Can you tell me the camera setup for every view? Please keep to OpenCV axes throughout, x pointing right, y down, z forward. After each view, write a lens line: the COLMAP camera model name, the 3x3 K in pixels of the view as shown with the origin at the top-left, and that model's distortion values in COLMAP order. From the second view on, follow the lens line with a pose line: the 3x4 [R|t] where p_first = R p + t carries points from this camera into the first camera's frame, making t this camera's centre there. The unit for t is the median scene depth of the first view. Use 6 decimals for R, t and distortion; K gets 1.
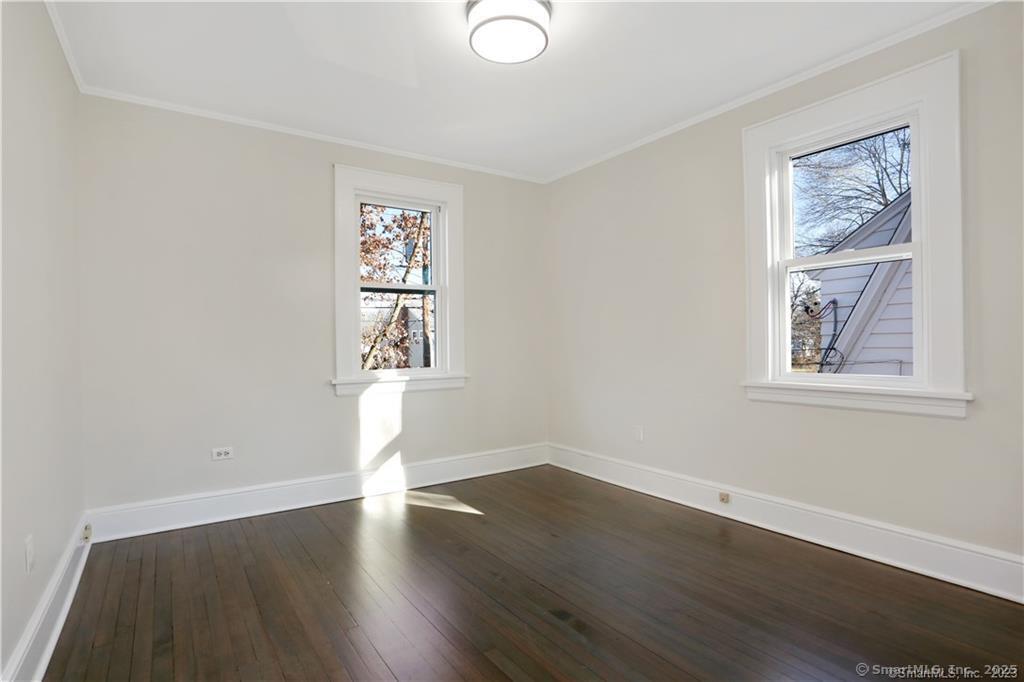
lens RADIAL K [[522.8, 0, 507.2], [0, 522.8, 344.0], [0, 0, 1]] dist [-0.047016, 0.000860]
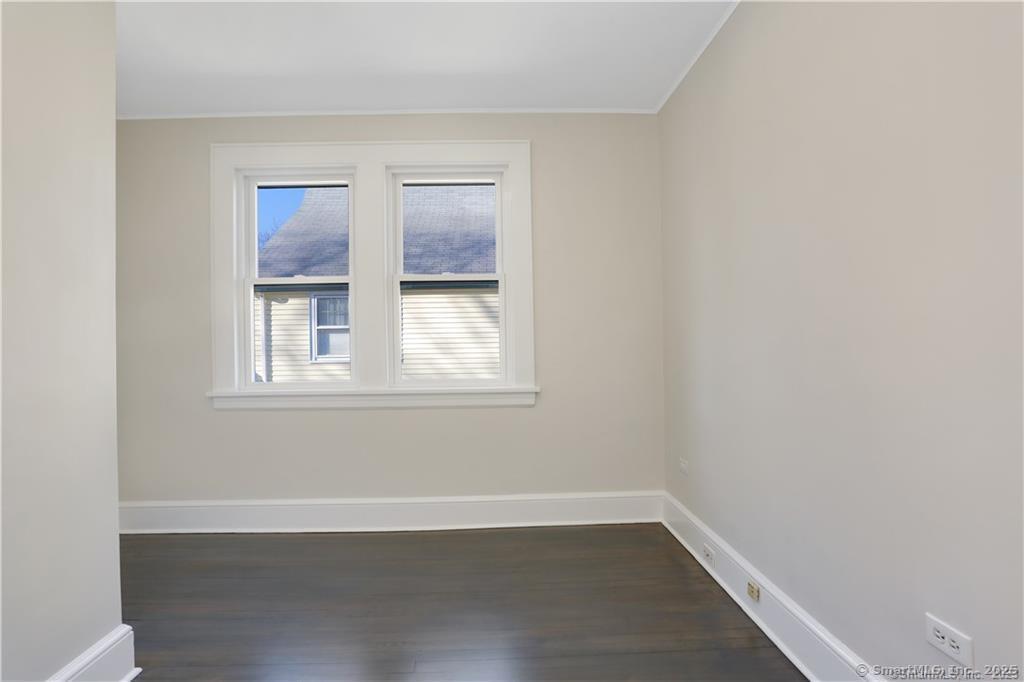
lens RADIAL K [[479.5, 0, 512.0], [0, 479.5, 341.0], [0, 0, 1]] dist [-0.029651, 0.000466]
pose [[0.538123, 0.025402, 0.842483, -0.206886], [-0.000162, 0.999549, -0.030034, 0.009595], [-0.842866, 0.016025, 0.537884, 0.302790]]
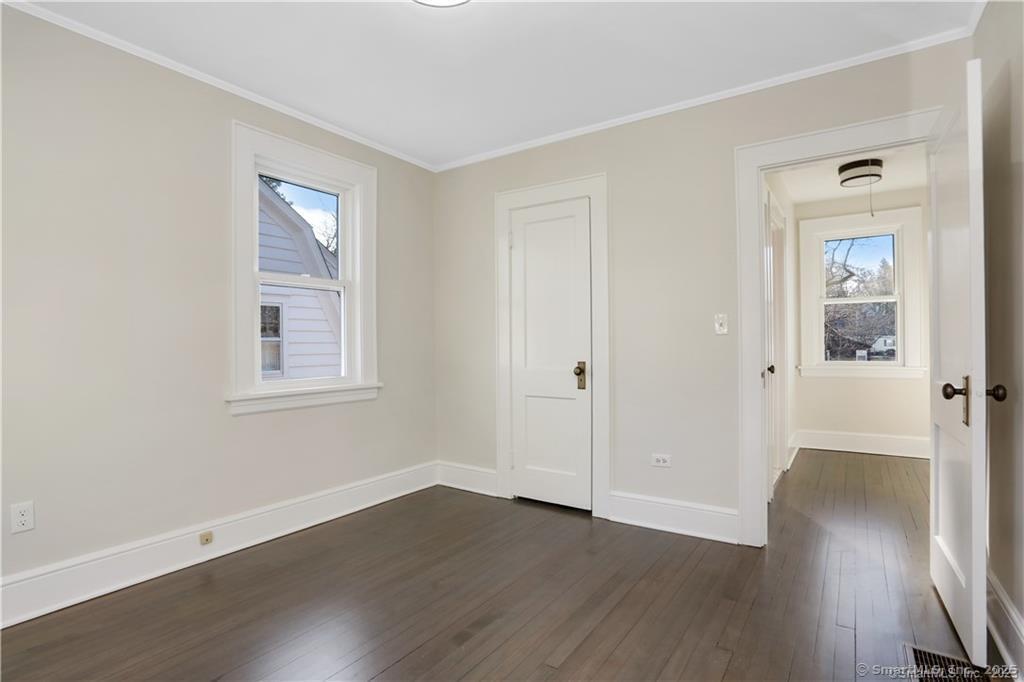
lens RADIAL K [[522.8, 0, 507.2], [0, 522.8, 344.0], [0, 0, 1]] dist [-0.047016, 0.000860]
pose [[-0.381925, 0.036051, 0.923490, -0.681338], [0.026274, 0.999259, -0.028142, 0.028470], [-0.923820, 0.013515, -0.382589, 1.102673]]
